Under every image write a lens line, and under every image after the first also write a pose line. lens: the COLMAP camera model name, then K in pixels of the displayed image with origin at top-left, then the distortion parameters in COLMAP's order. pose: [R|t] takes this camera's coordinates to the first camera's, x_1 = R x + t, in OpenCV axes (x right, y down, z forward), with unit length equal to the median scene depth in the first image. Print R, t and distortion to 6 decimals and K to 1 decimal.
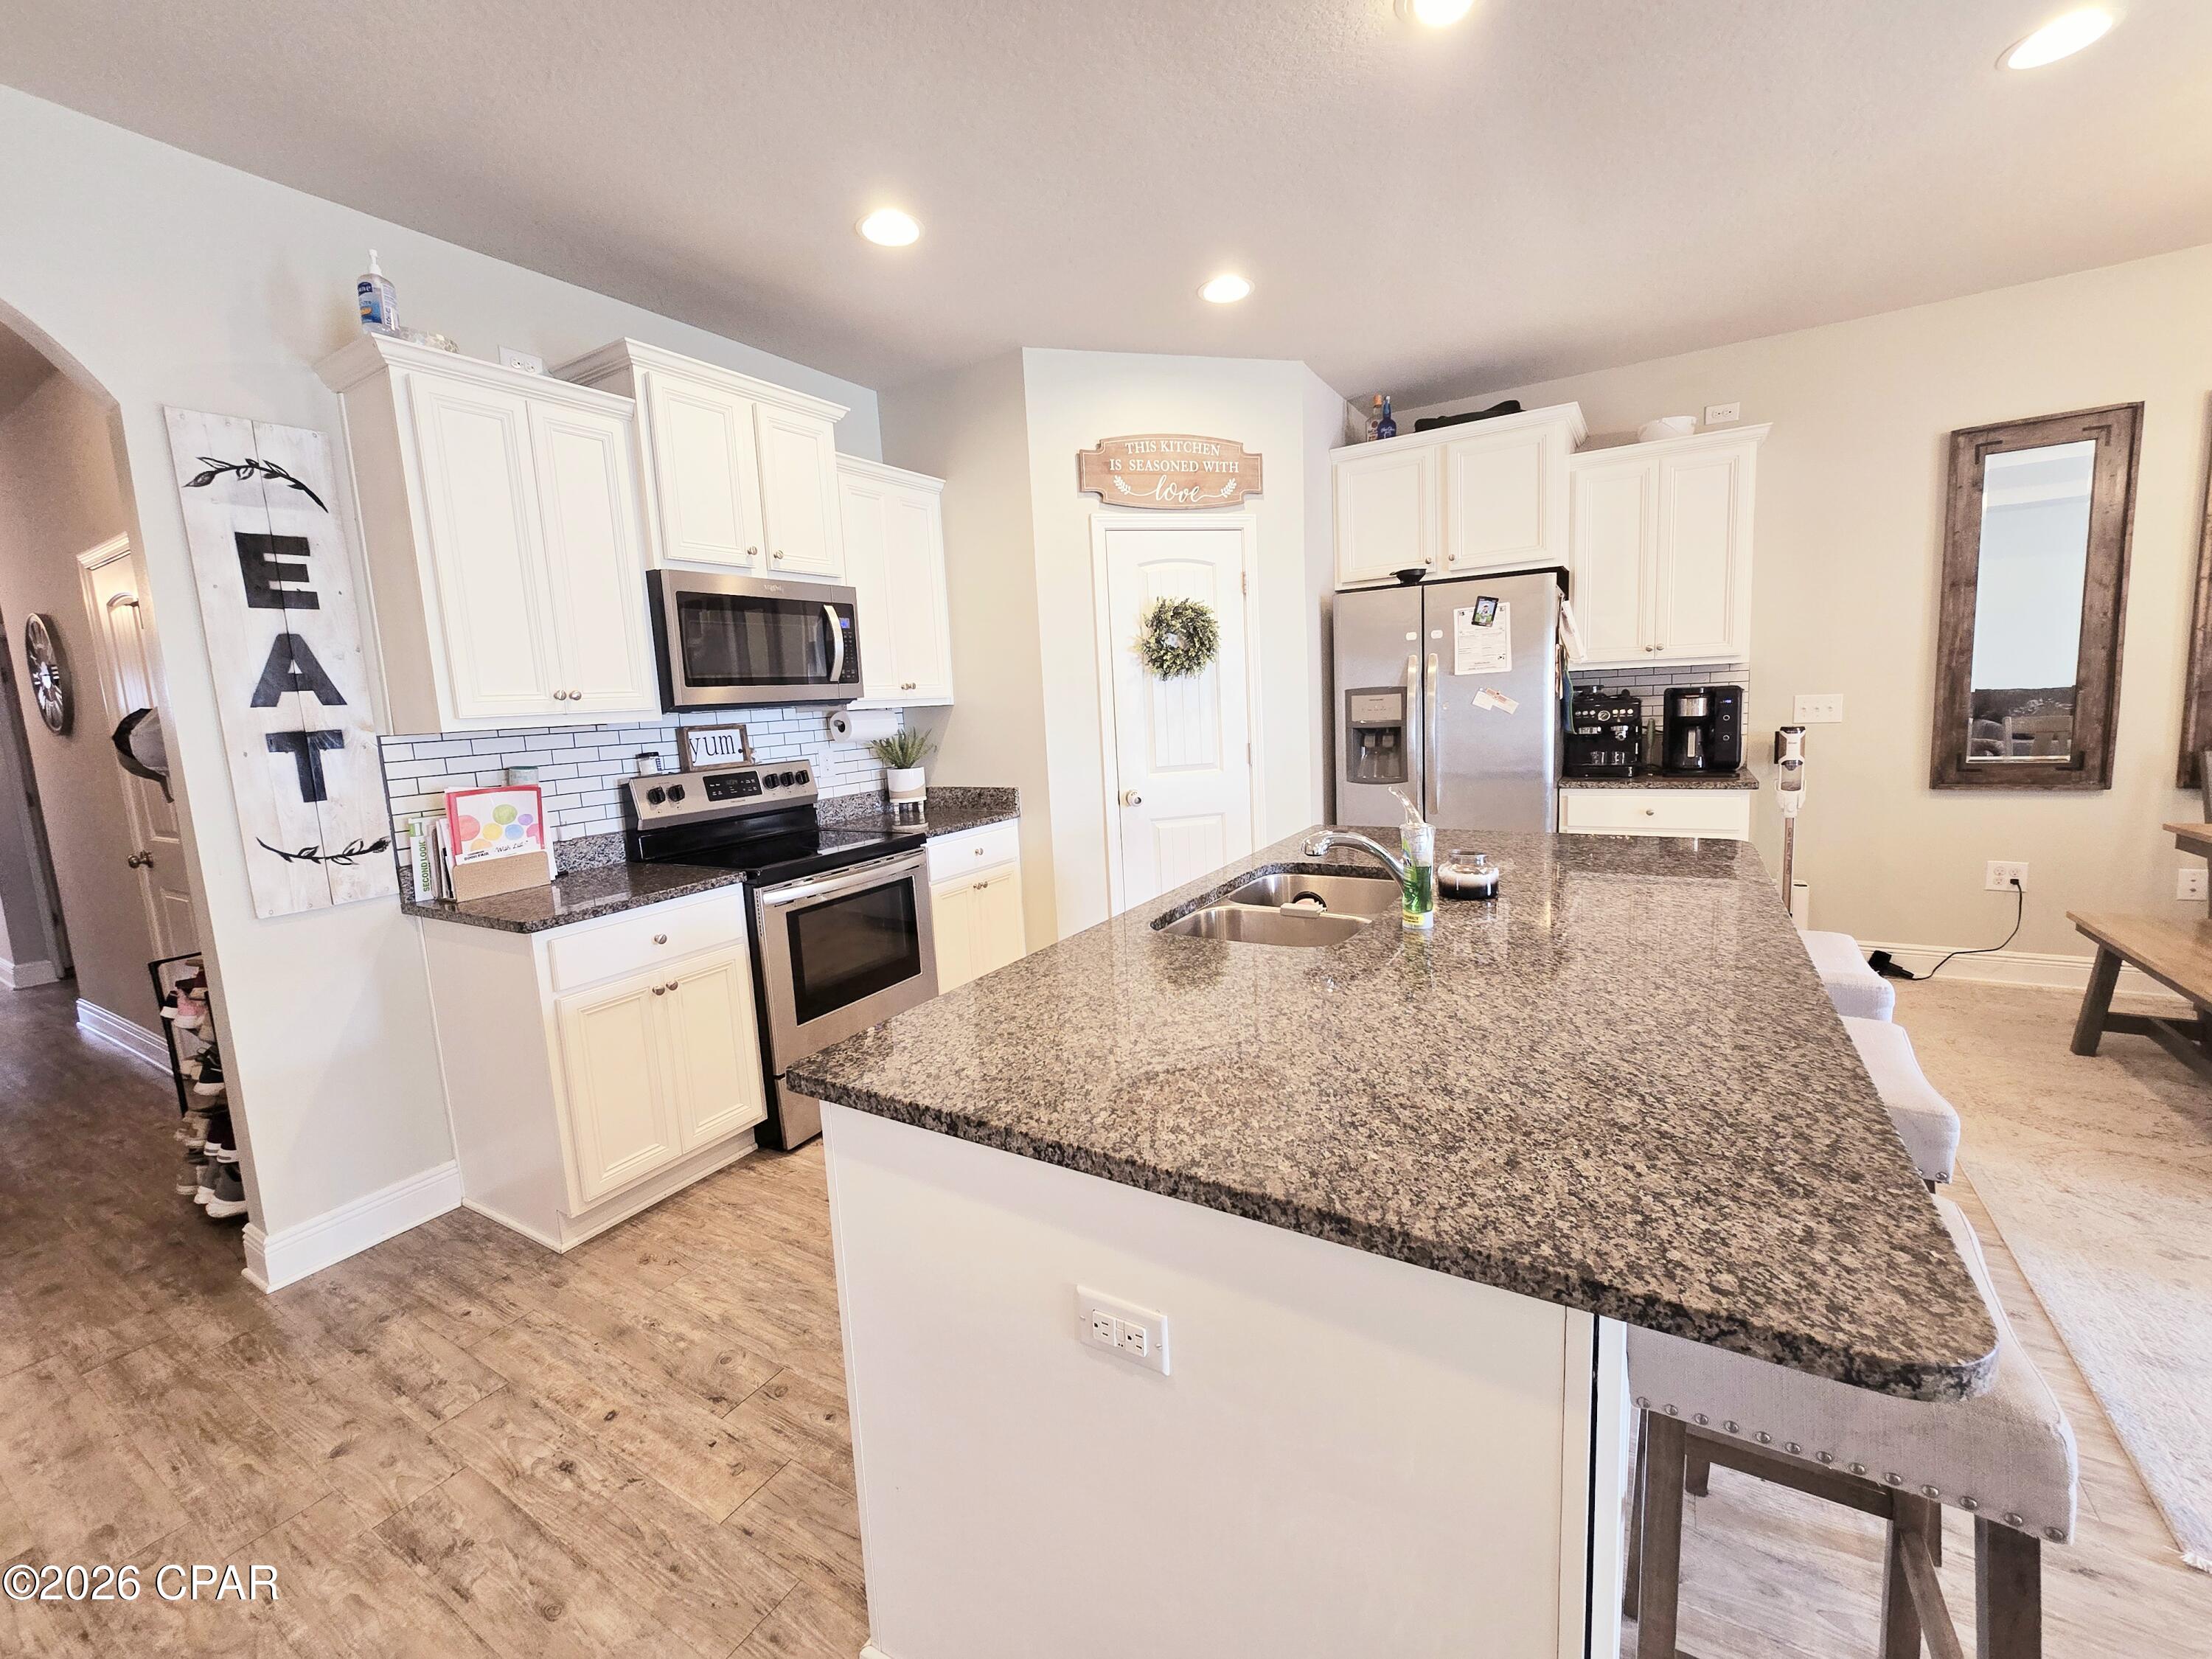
lens RADIAL K [[910.4, 0, 1113.7], [0, 910.4, 811.7], [0, 0, 1]] dist [0.000173, 0.000335]
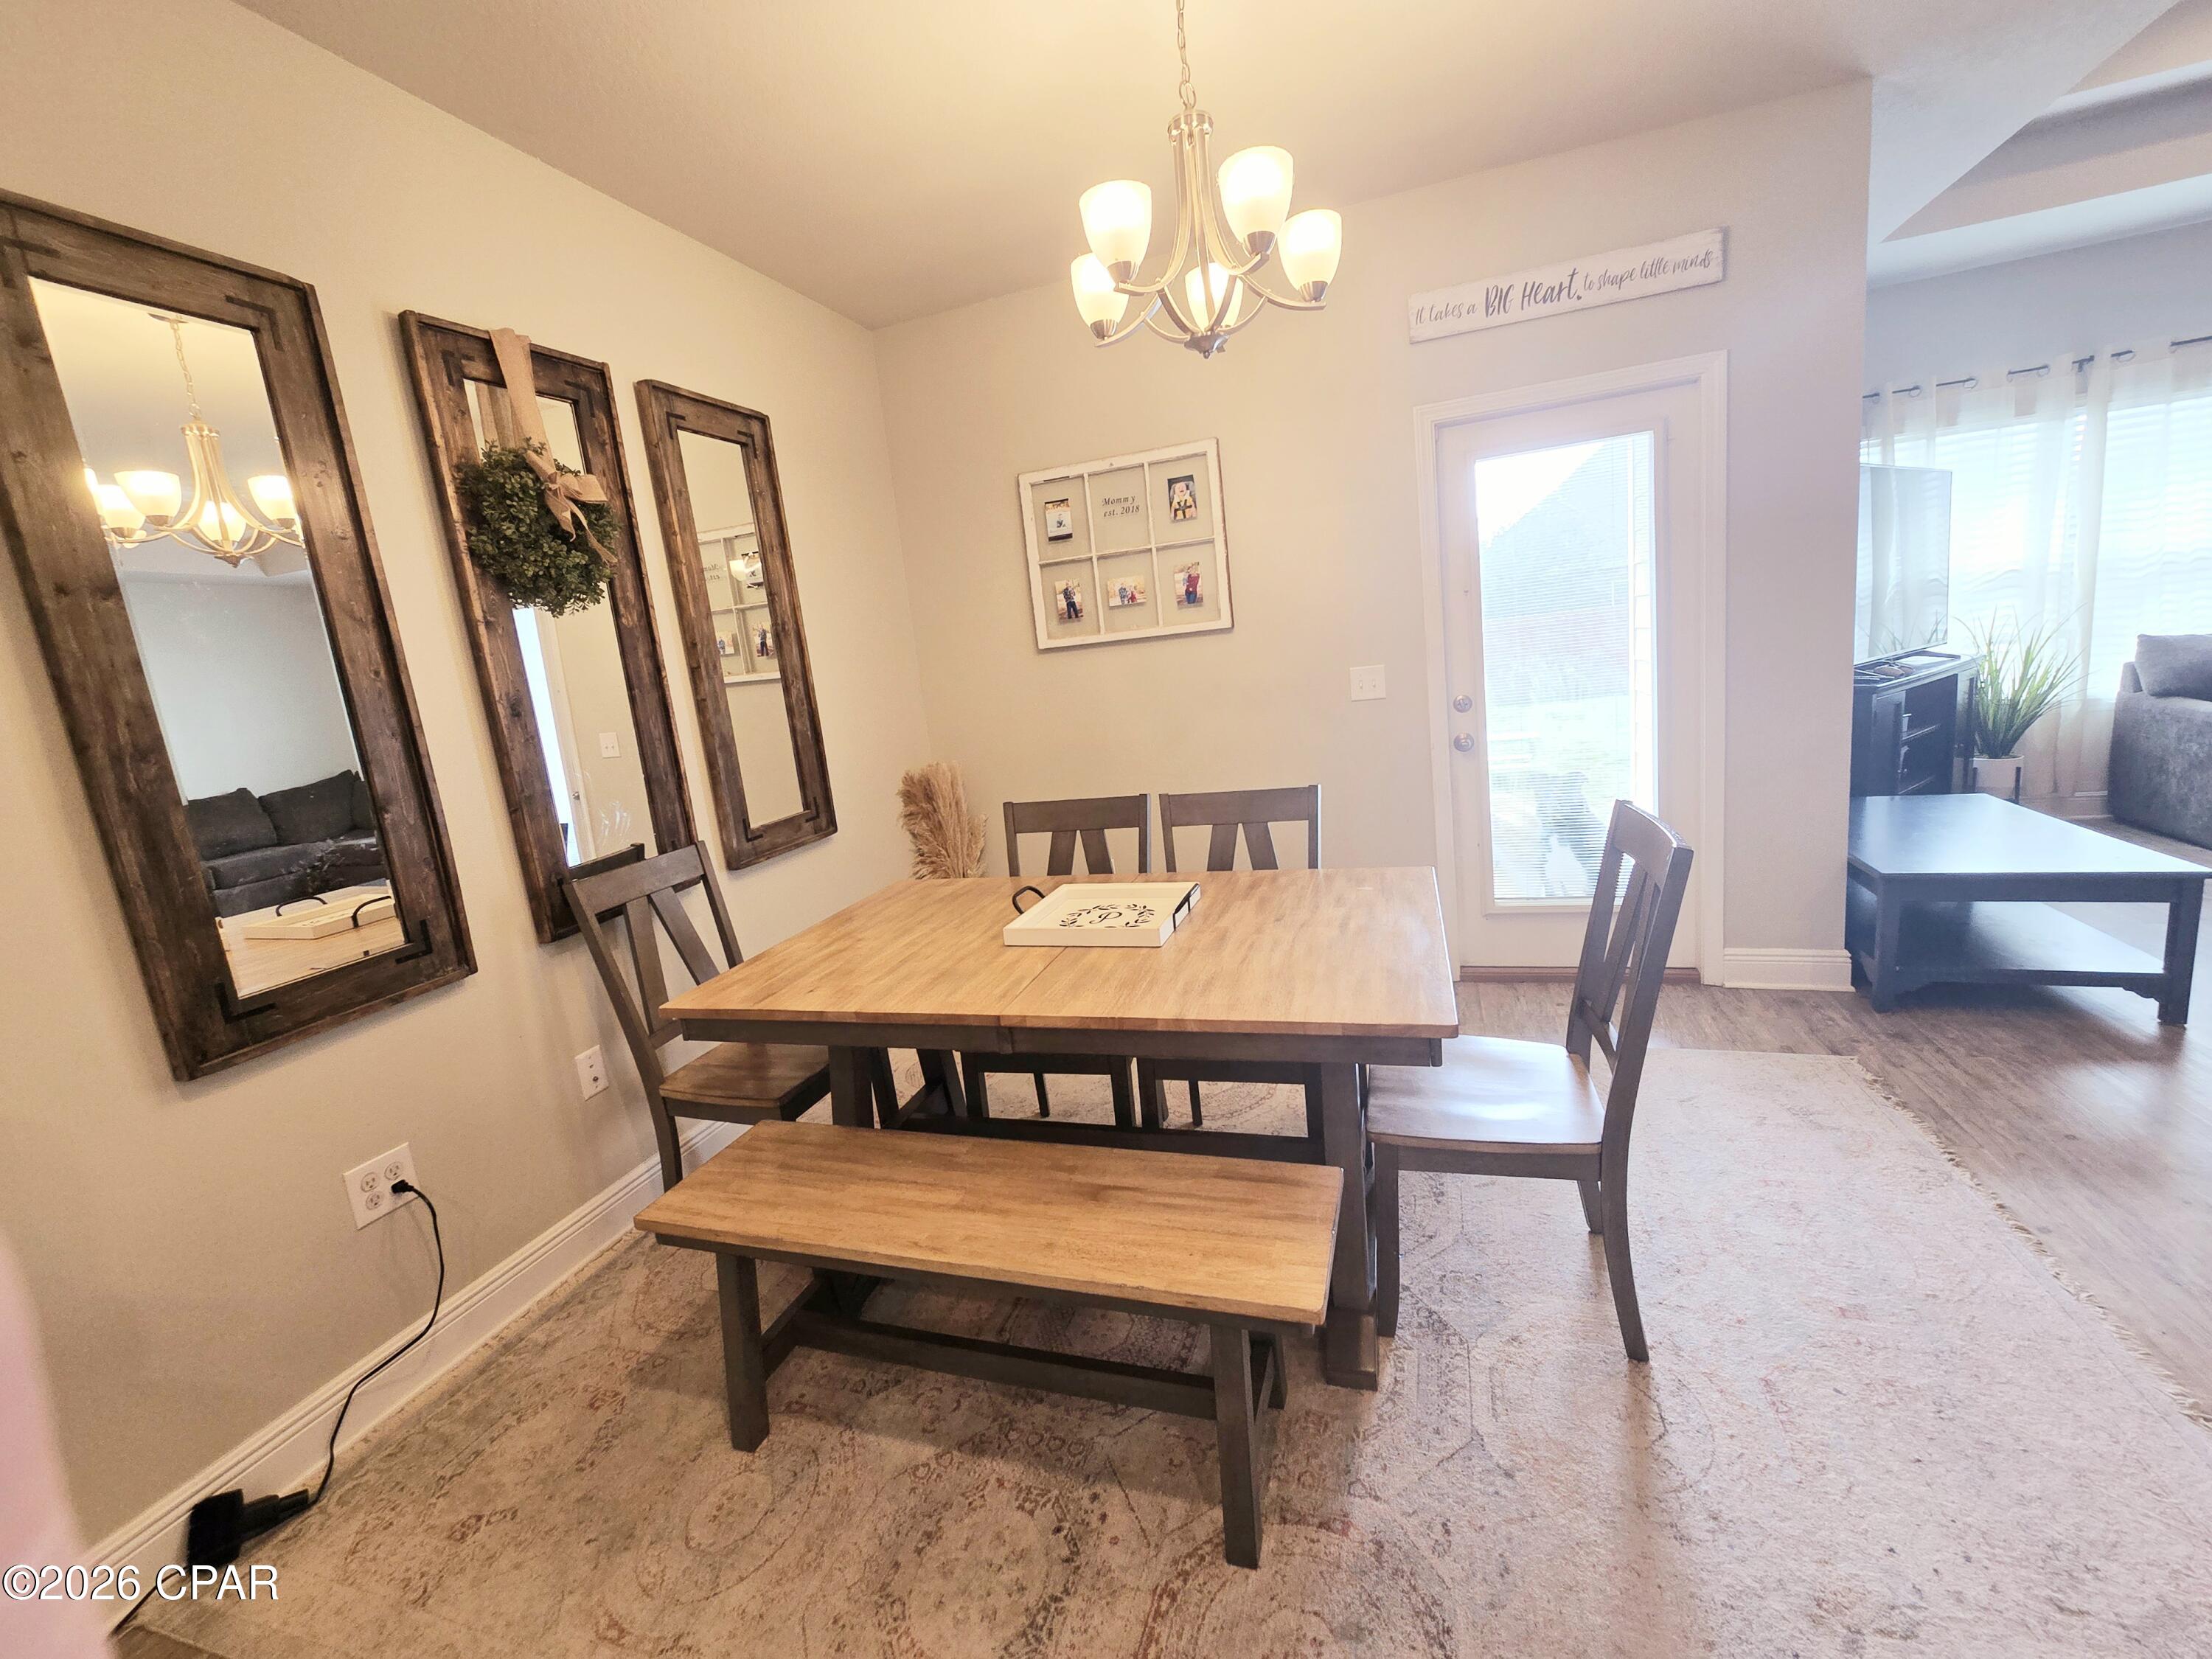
lens RADIAL K [[905.4, 0, 1109.6], [0, 905.4, 813.4], [0, 0, 1]] dist [-0.002912, 0.000299]
pose [[-0.203425, -0.098158, 0.974158, 0.480844], [0.238648, 0.959982, 0.146564, -0.115585], [-0.949561, 0.262295, -0.171860, 0.724103]]
